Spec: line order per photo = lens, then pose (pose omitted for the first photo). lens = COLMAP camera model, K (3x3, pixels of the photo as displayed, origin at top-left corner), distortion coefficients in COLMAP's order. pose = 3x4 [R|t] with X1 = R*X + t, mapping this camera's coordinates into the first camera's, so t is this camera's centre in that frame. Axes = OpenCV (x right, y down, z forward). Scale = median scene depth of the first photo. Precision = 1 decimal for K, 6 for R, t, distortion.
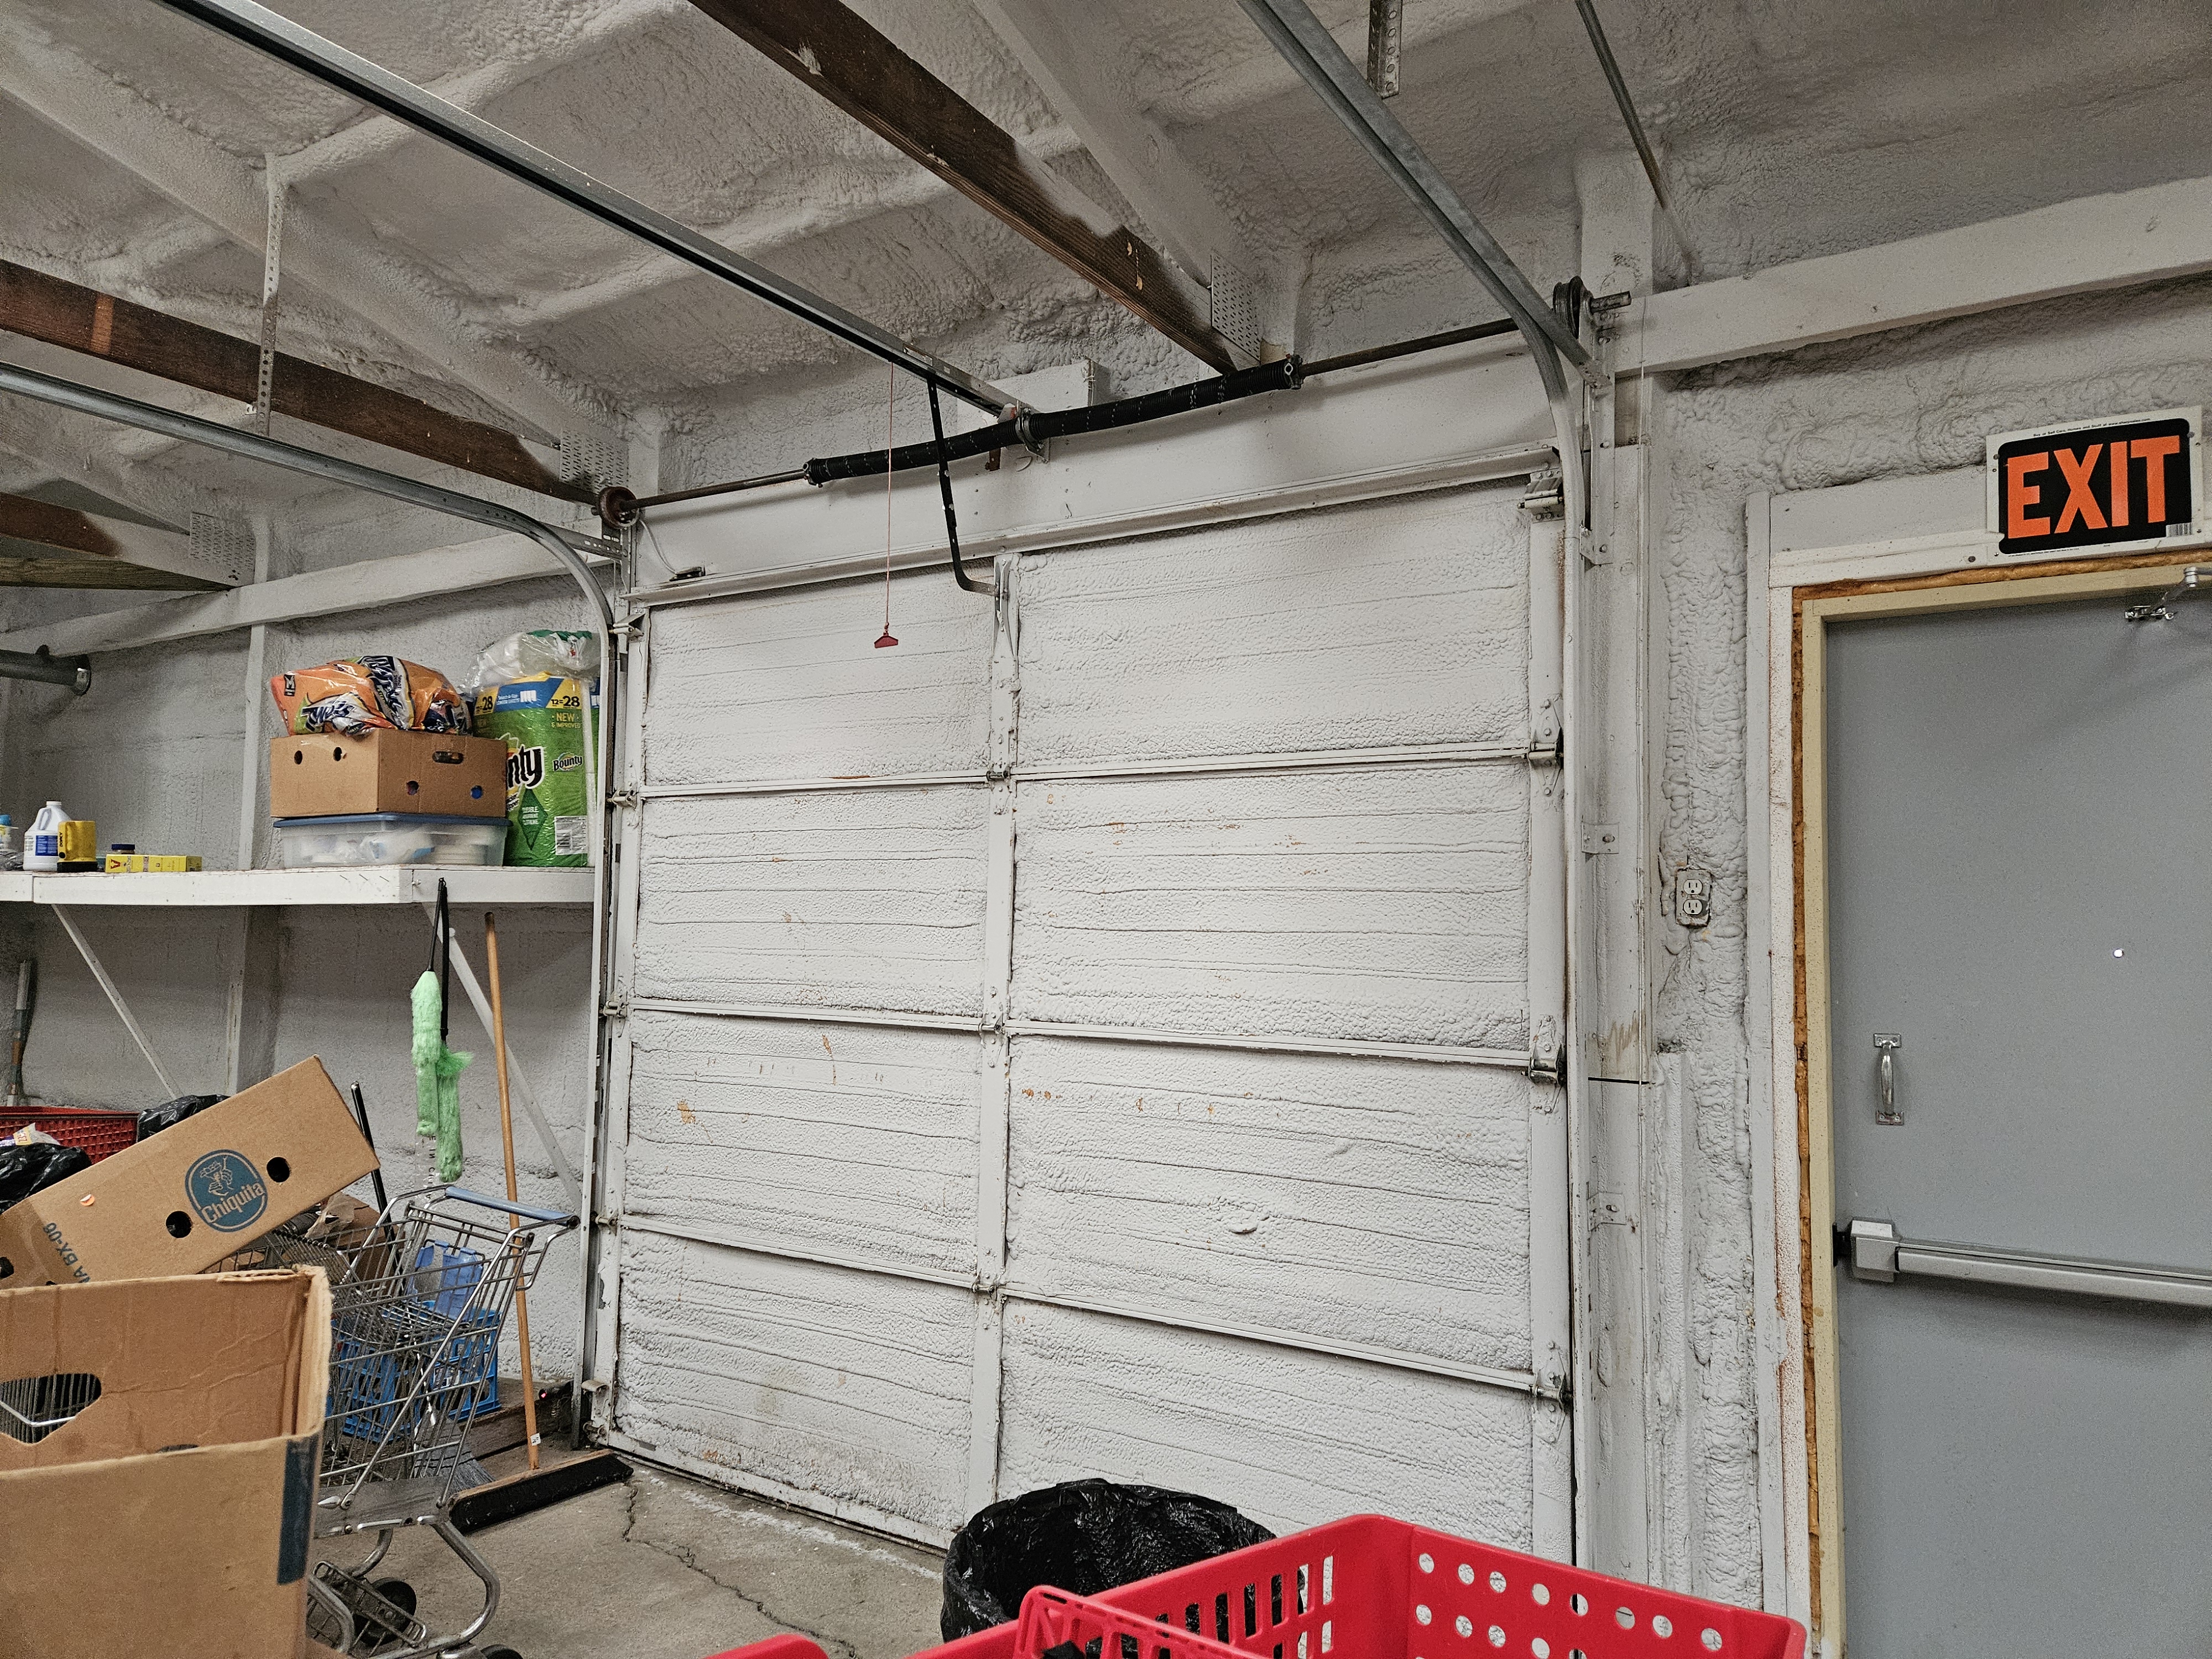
lens RADIAL K [[1487.0, 0, 1107.5], [0, 1487.0, 827.9], [0, 0, 1]] dist [0.039662, -0.000336]
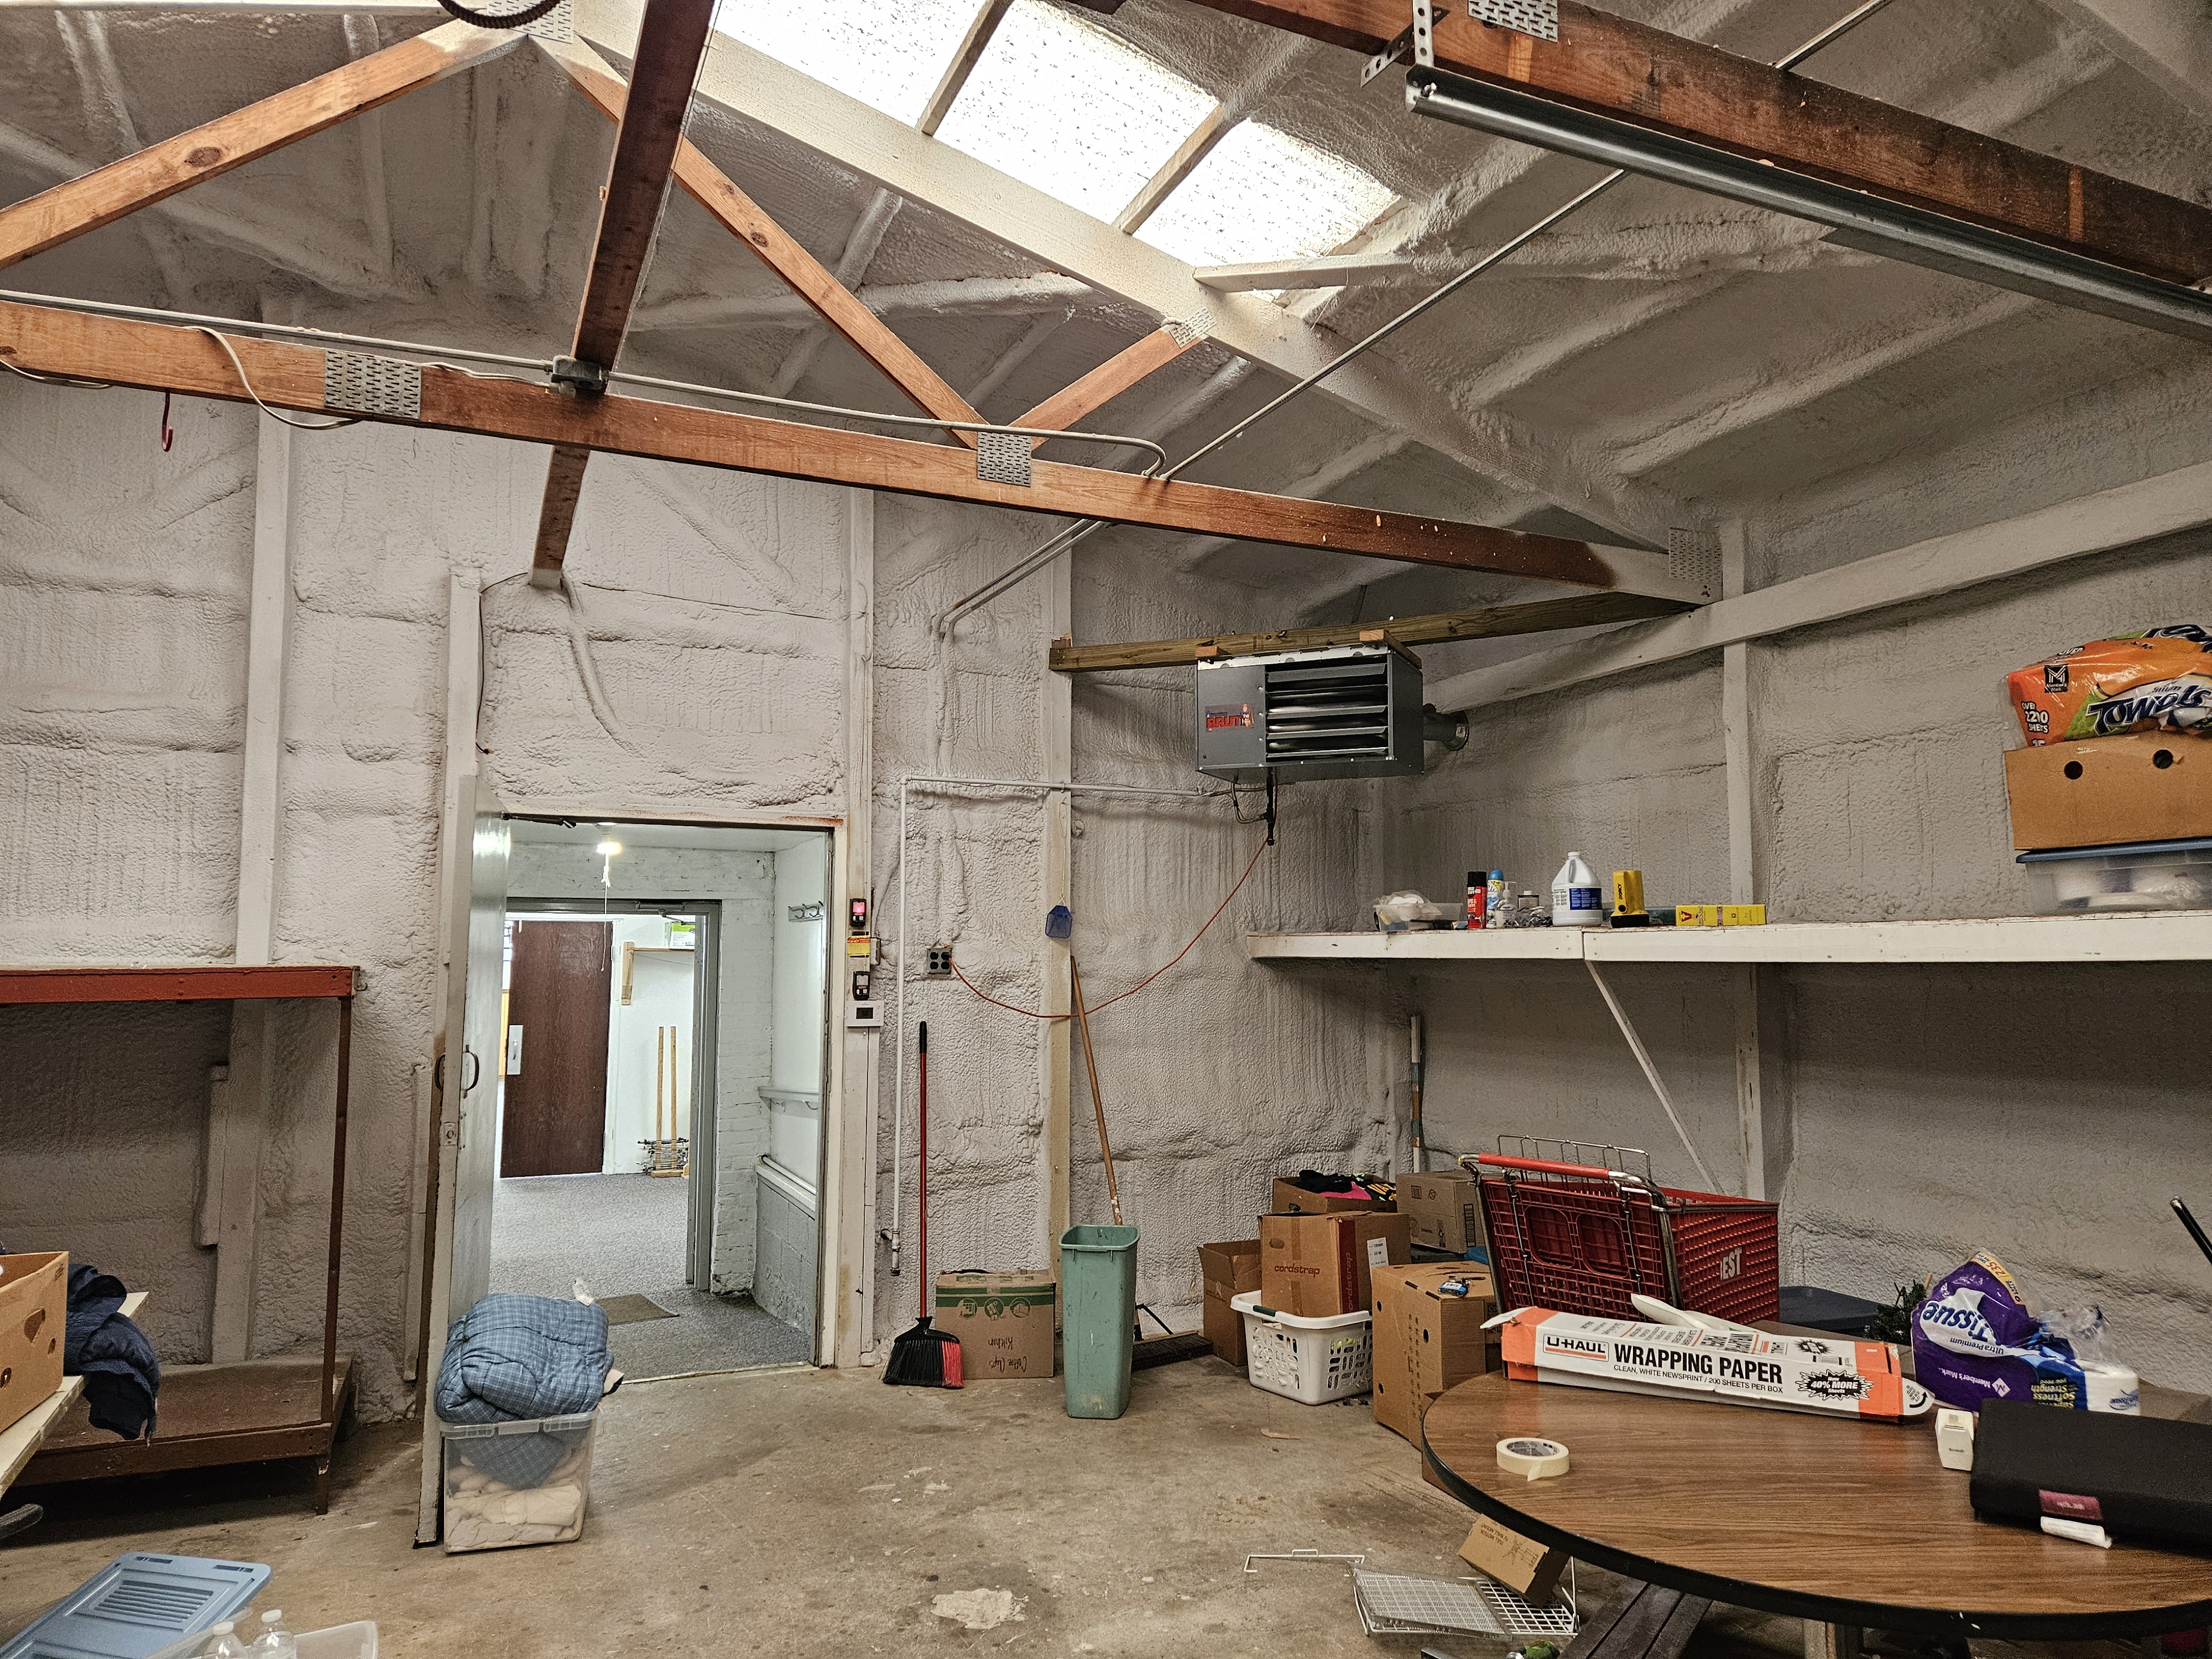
lens RADIAL K [[1487.0, 0, 1105.4], [0, 1487.0, 831.6], [0, 0, 1]] dist [0.039662, -0.000336]
pose [[0.832520, -0.064283, -0.550252, -0.394833], [0.050648, 0.997917, -0.039952, -0.007105], [0.551675, 0.005392, 0.834042, 0.057559]]
